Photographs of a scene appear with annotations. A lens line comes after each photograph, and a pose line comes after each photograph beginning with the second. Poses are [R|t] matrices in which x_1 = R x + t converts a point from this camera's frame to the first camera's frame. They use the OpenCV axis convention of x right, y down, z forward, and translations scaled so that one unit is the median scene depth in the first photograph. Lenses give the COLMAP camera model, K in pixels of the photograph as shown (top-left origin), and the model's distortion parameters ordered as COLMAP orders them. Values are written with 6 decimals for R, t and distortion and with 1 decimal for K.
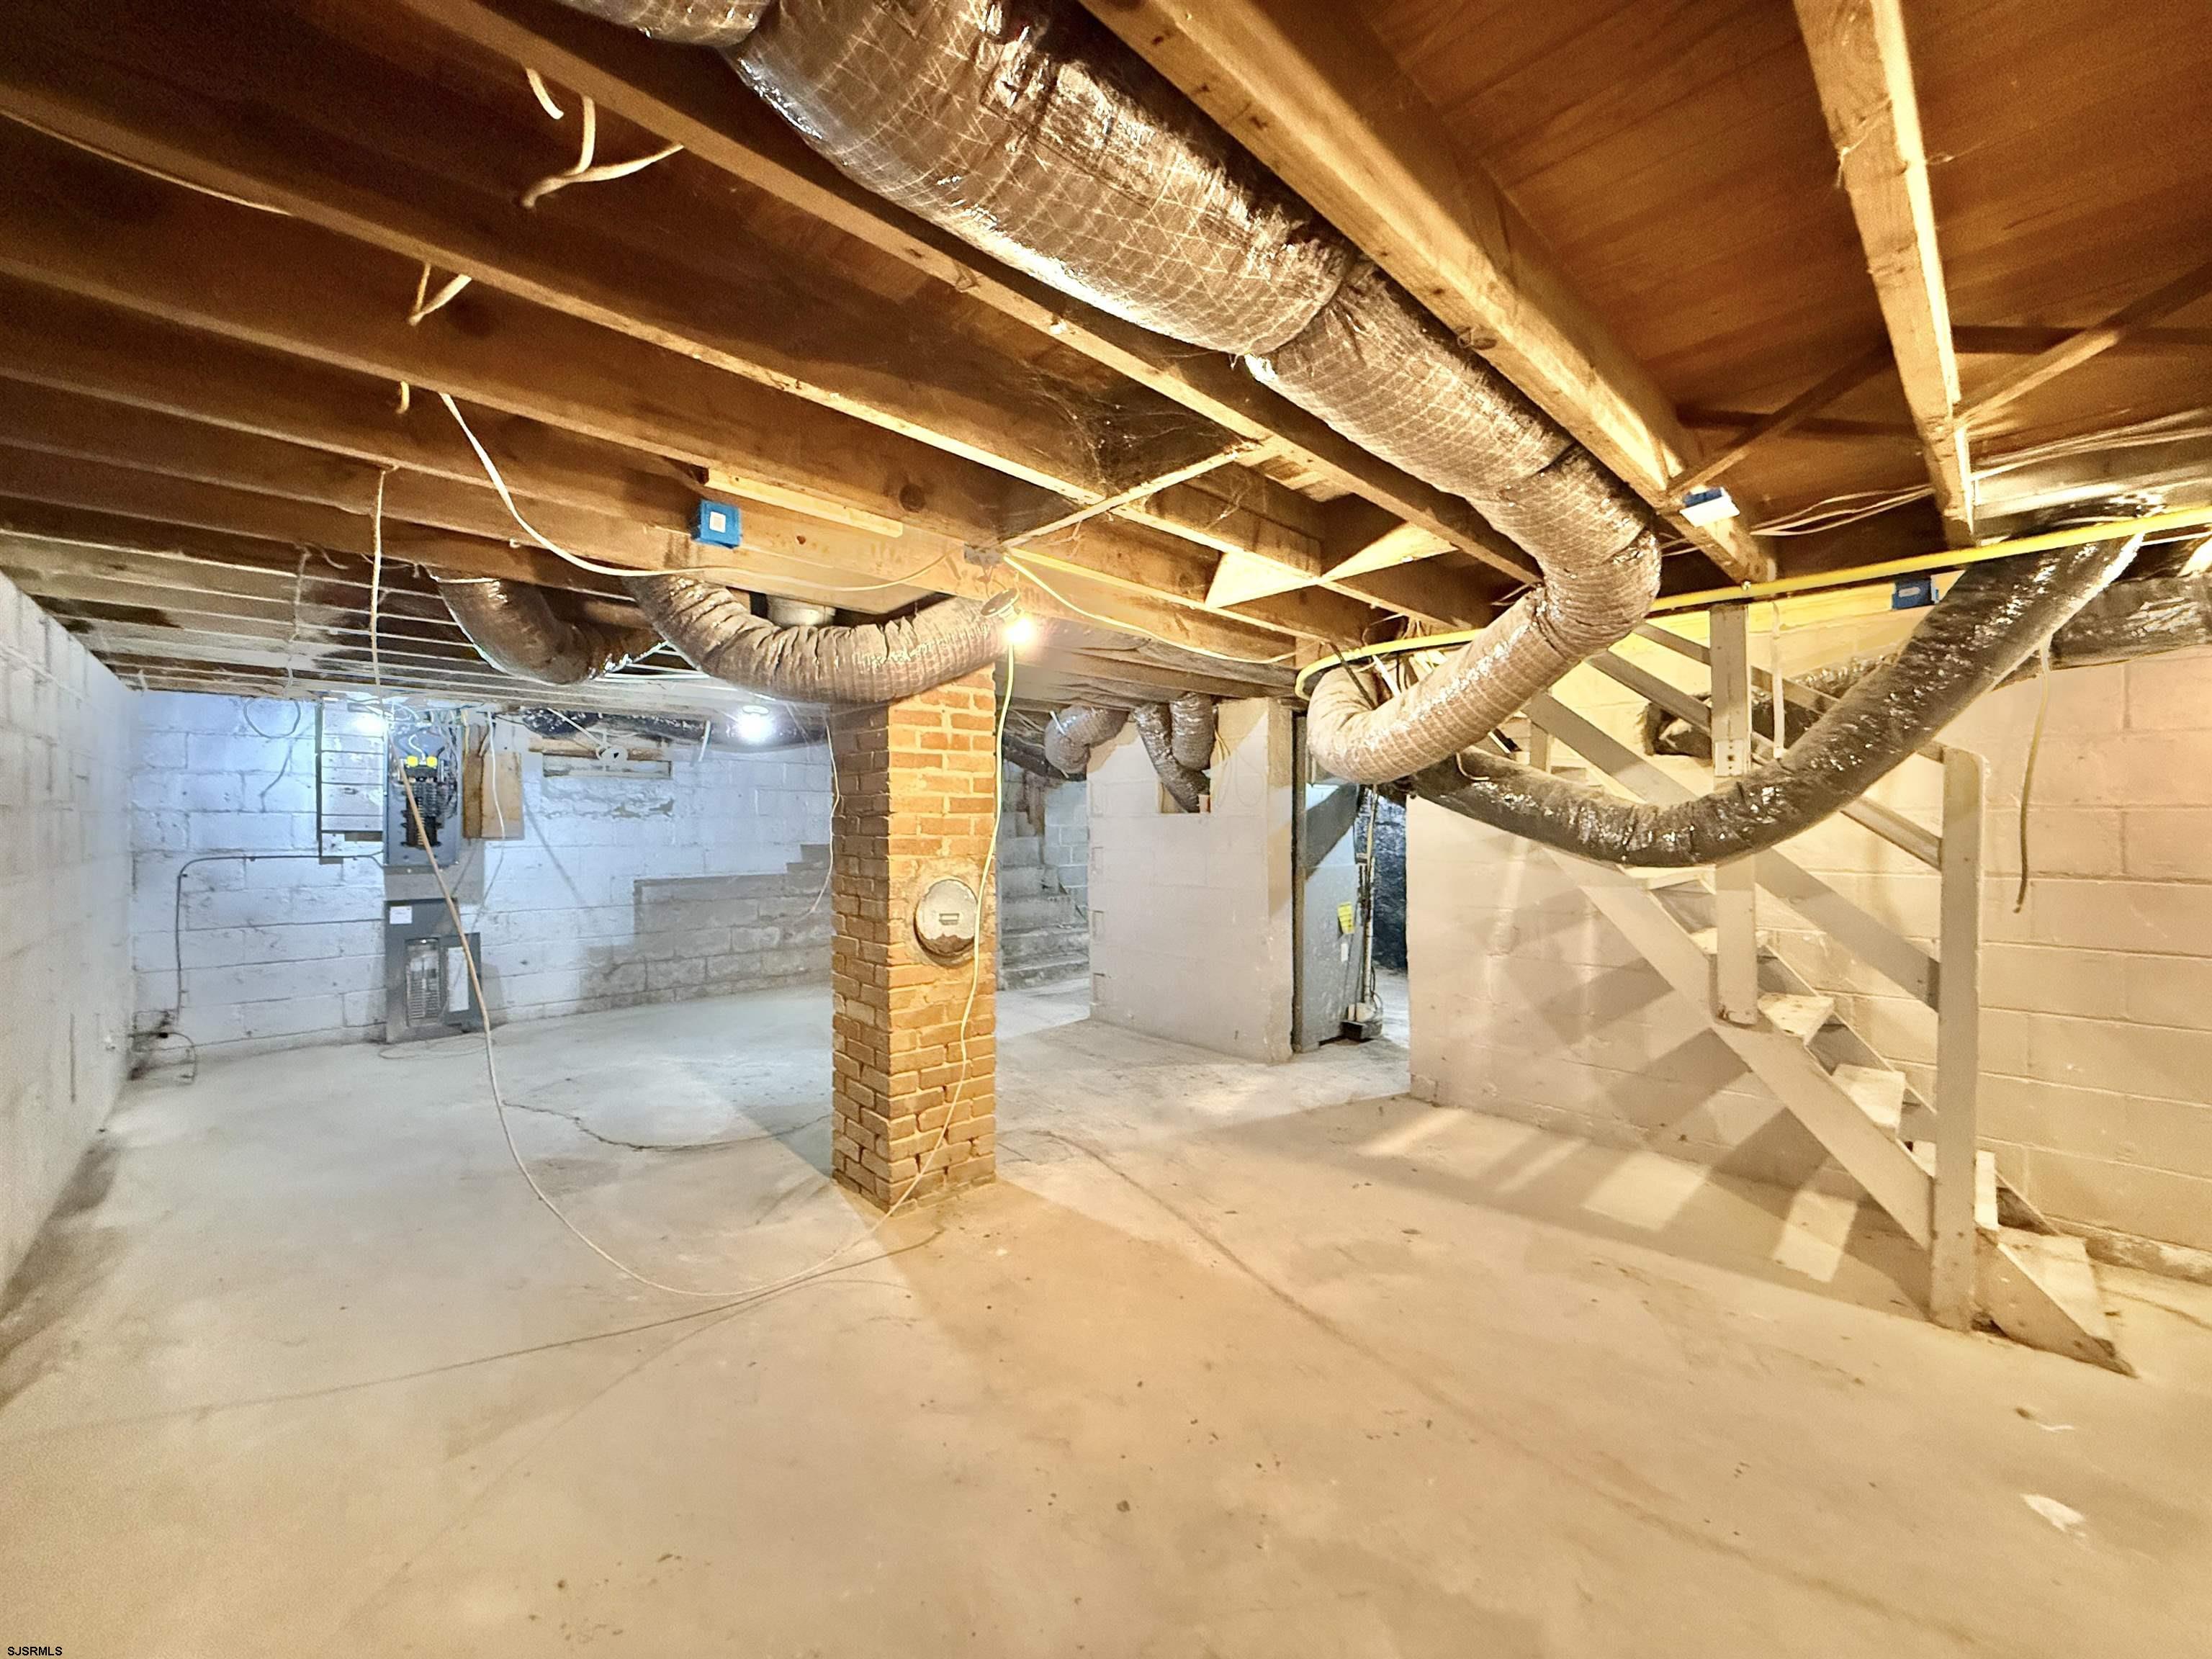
lens RADIAL K [[898.0, 0, 1084.4], [0, 898.0, 828.6], [0, 0, 1]] dist [-0.002015, -0.000087]
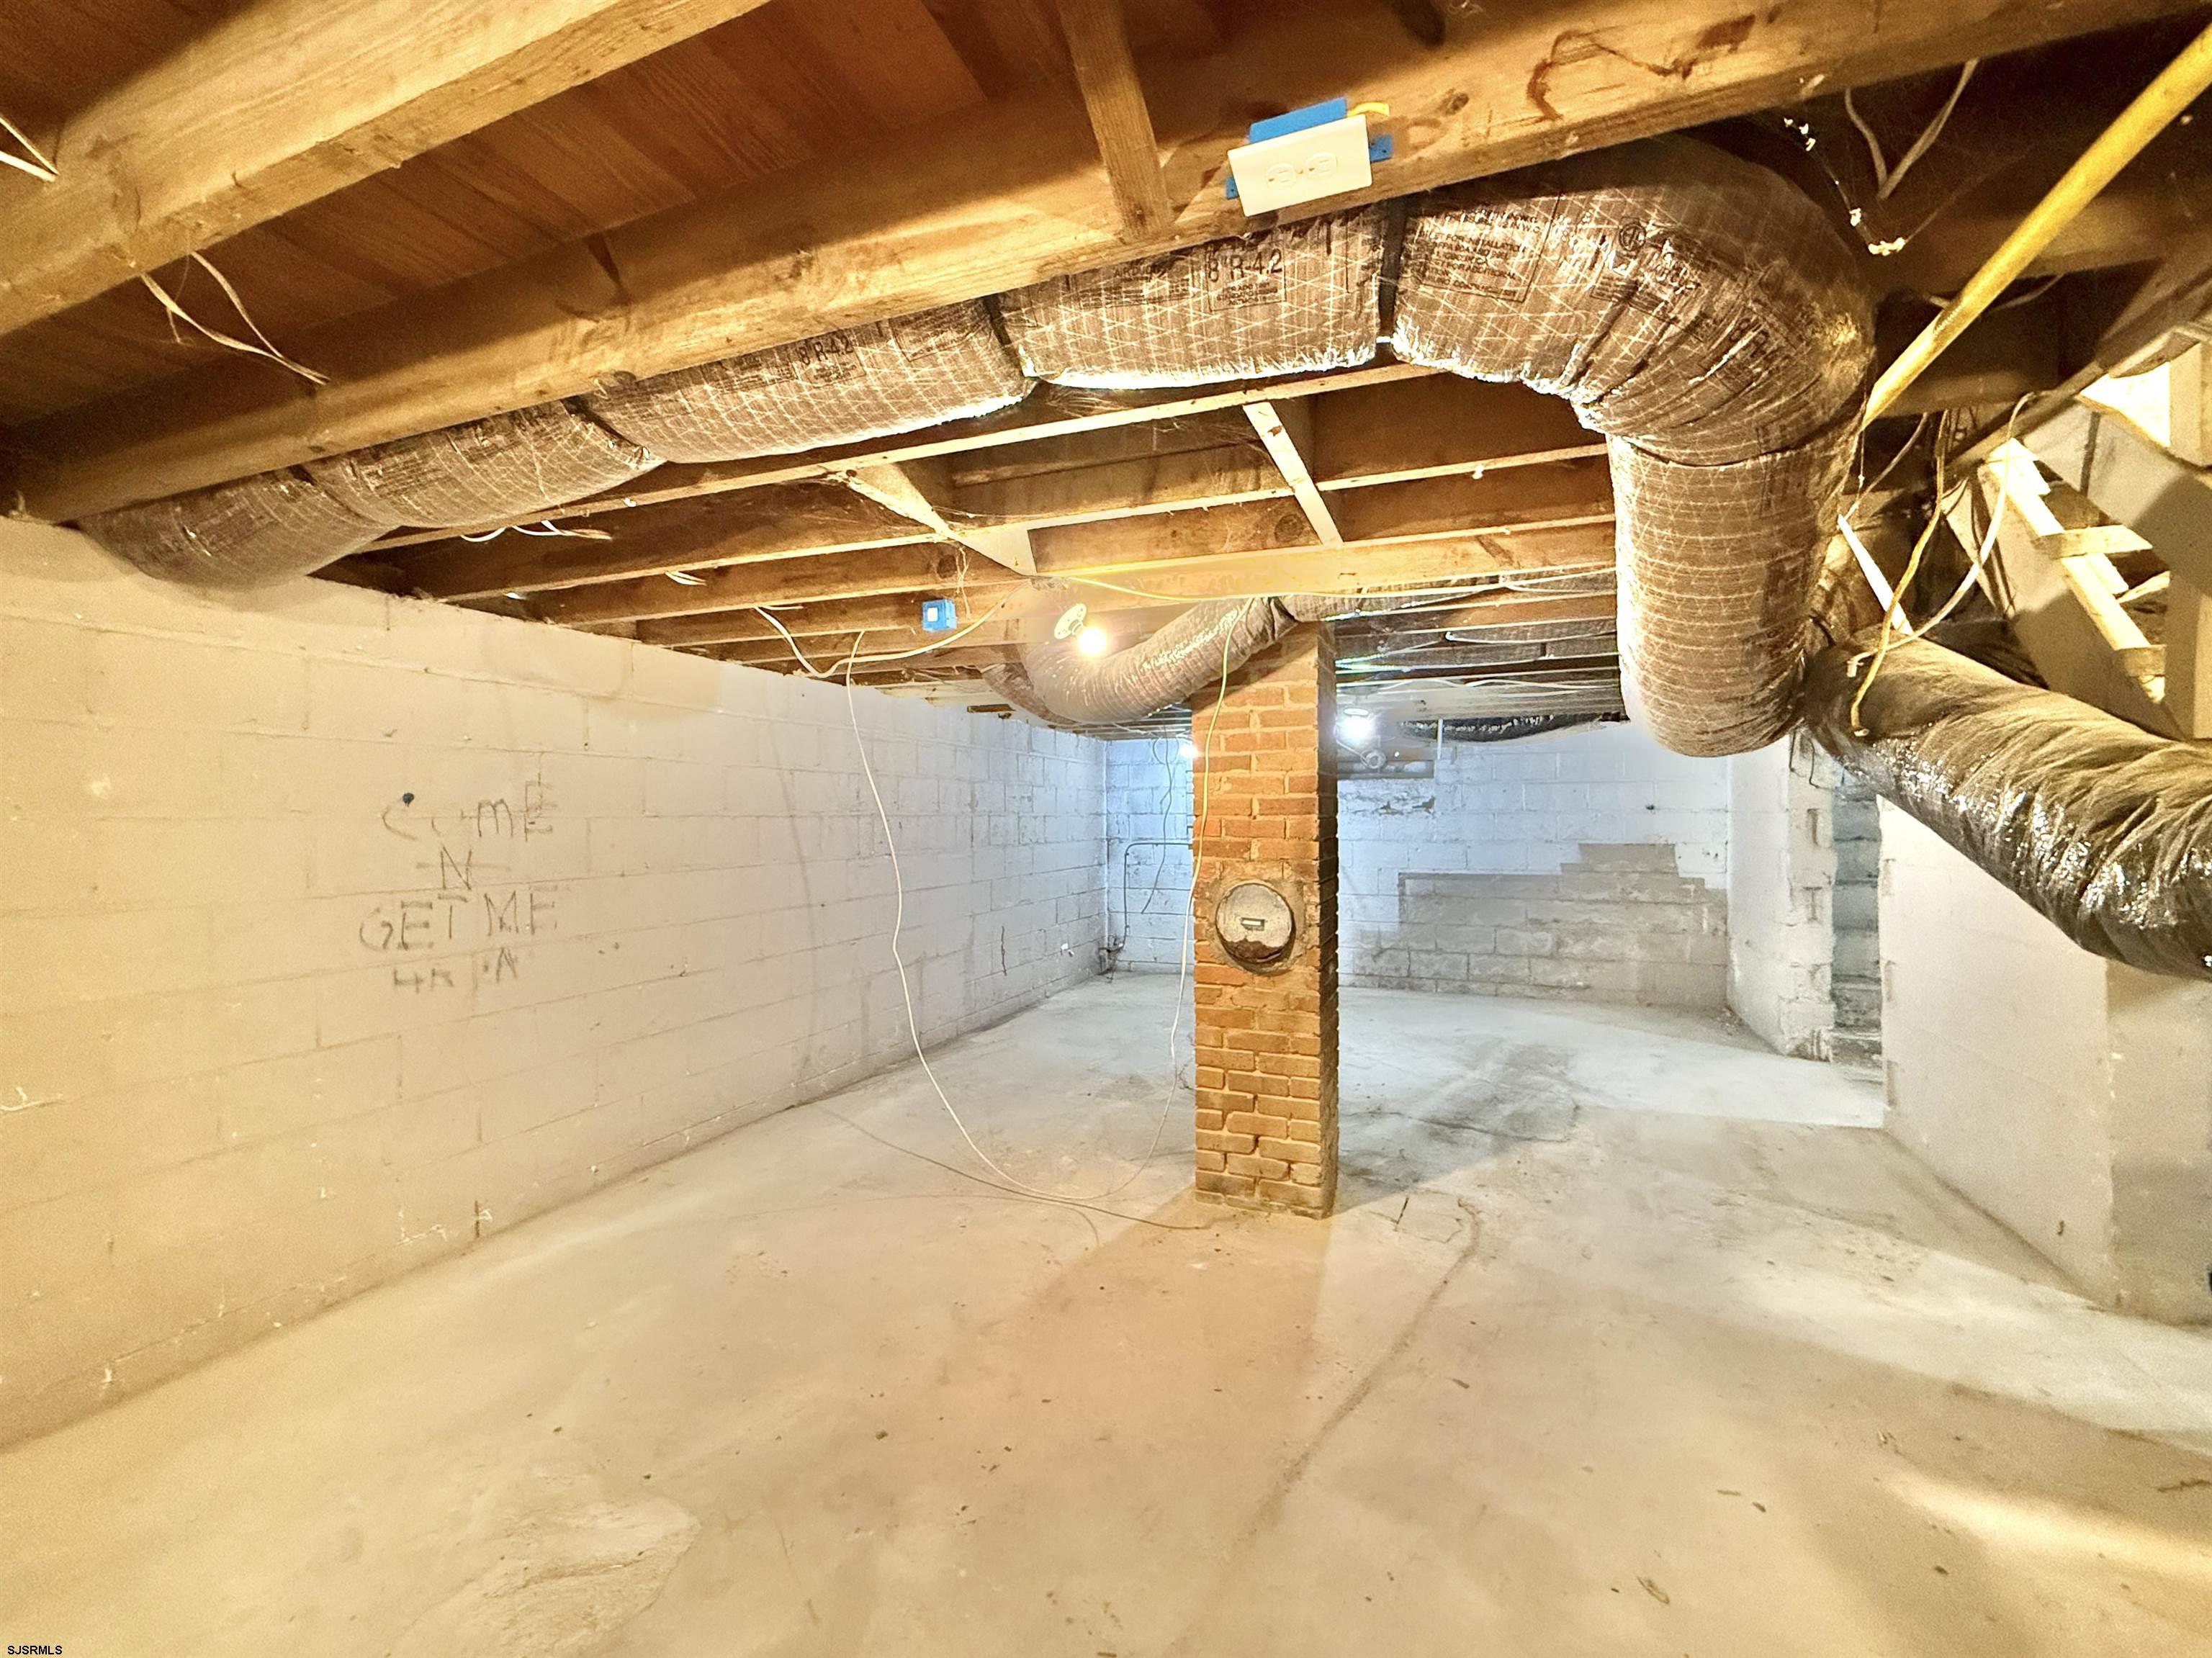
lens RADIAL K [[897.9, 0, 1089.6], [0, 897.9, 828.2], [0, 0, 1]] dist [-0.002015, -0.000087]
pose [[0.402740, 0.006804, -0.915289, 0.593764], [0.001770, 0.999965, 0.008212, -0.010346], [0.915313, -0.004927, 0.402713, 0.395490]]
